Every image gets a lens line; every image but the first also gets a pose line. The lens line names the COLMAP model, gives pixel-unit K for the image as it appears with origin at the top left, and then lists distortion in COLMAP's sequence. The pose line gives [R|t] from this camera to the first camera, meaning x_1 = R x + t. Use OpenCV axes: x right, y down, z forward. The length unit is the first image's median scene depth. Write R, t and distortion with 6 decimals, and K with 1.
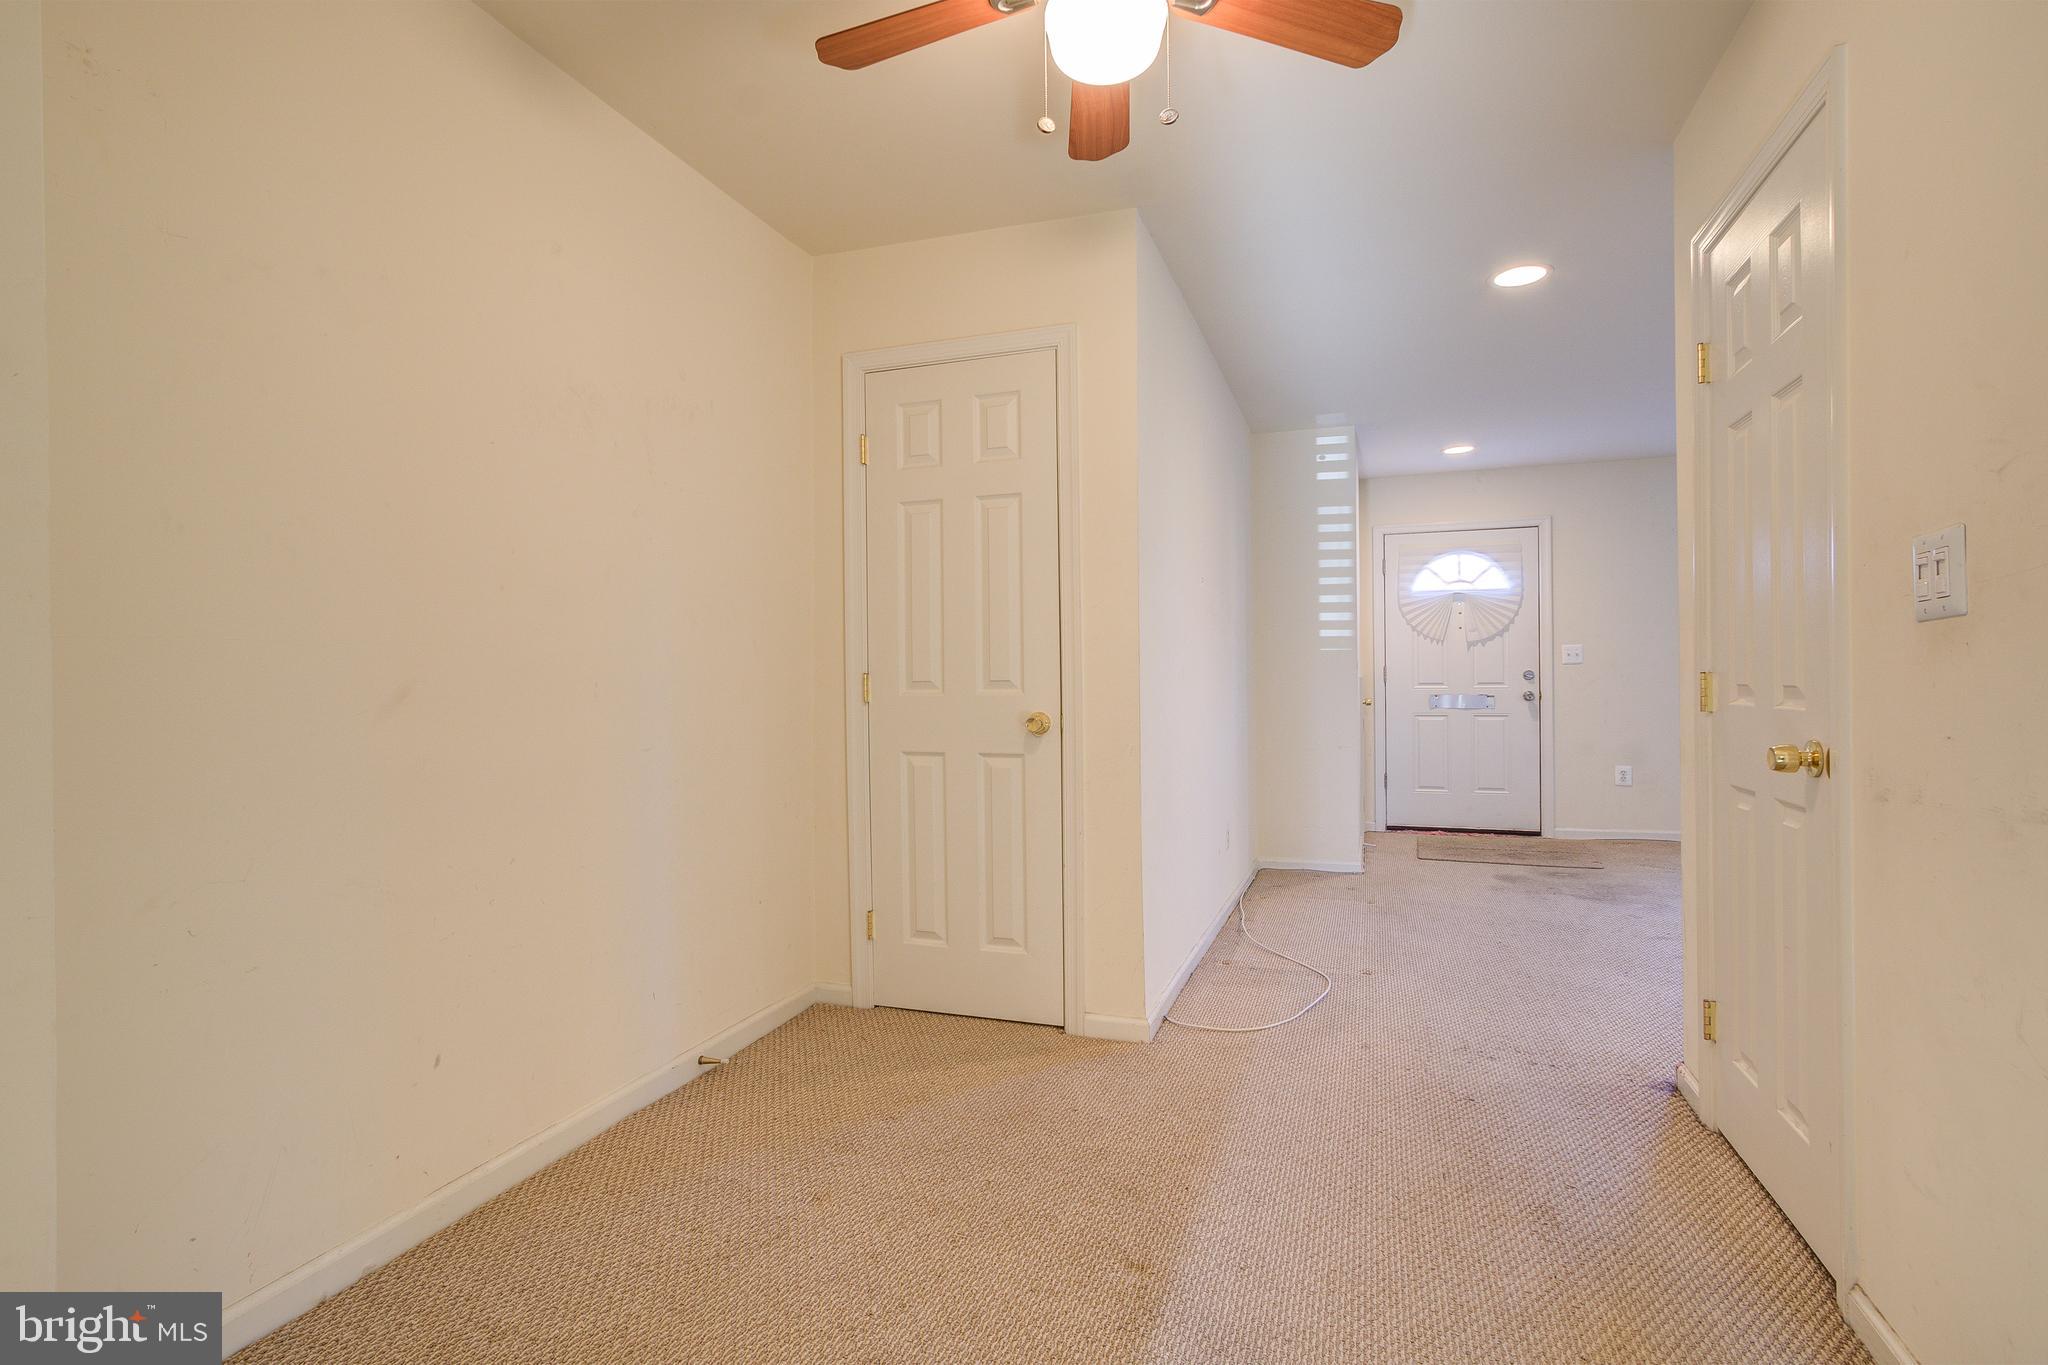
lens RADIAL K [[973.0, 0, 1008.8], [0, 973.0, 676.8], [0, 0, 1]] dist [-0.004717, 0.006685]
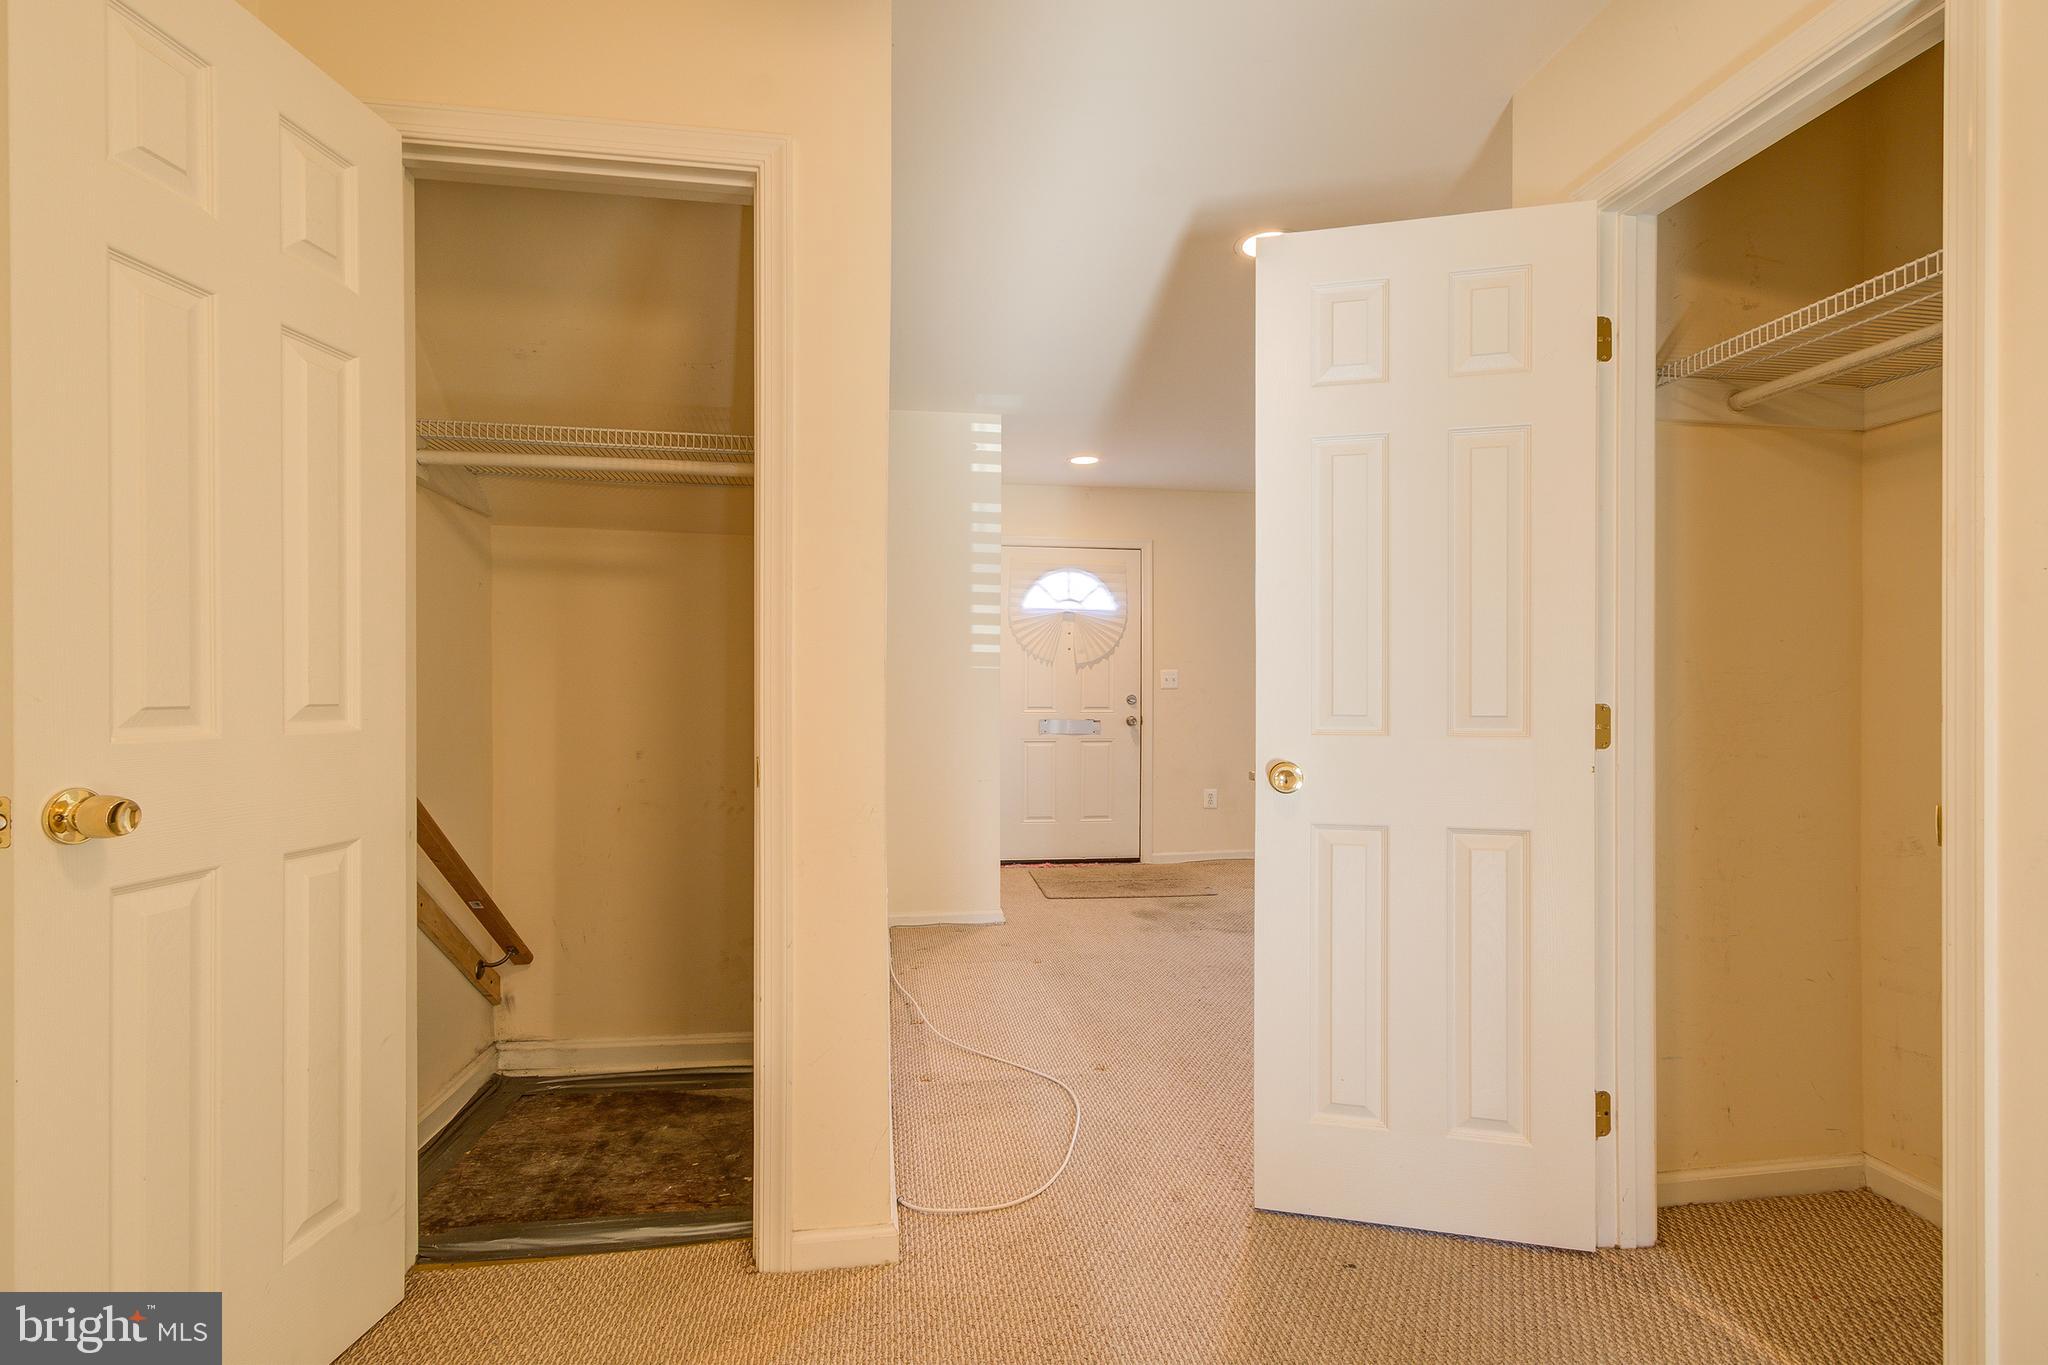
lens RADIAL K [[973.0, 0, 983.8], [0, 973.0, 681.5], [0, 0, 1]] dist [-0.004717, 0.006685]
pose [[0.883878, 0.019677, 0.467304, -0.070381], [-0.013153, 0.999765, -0.017220, -0.000795], [-0.467533, 0.009074, 0.883929, 0.235398]]
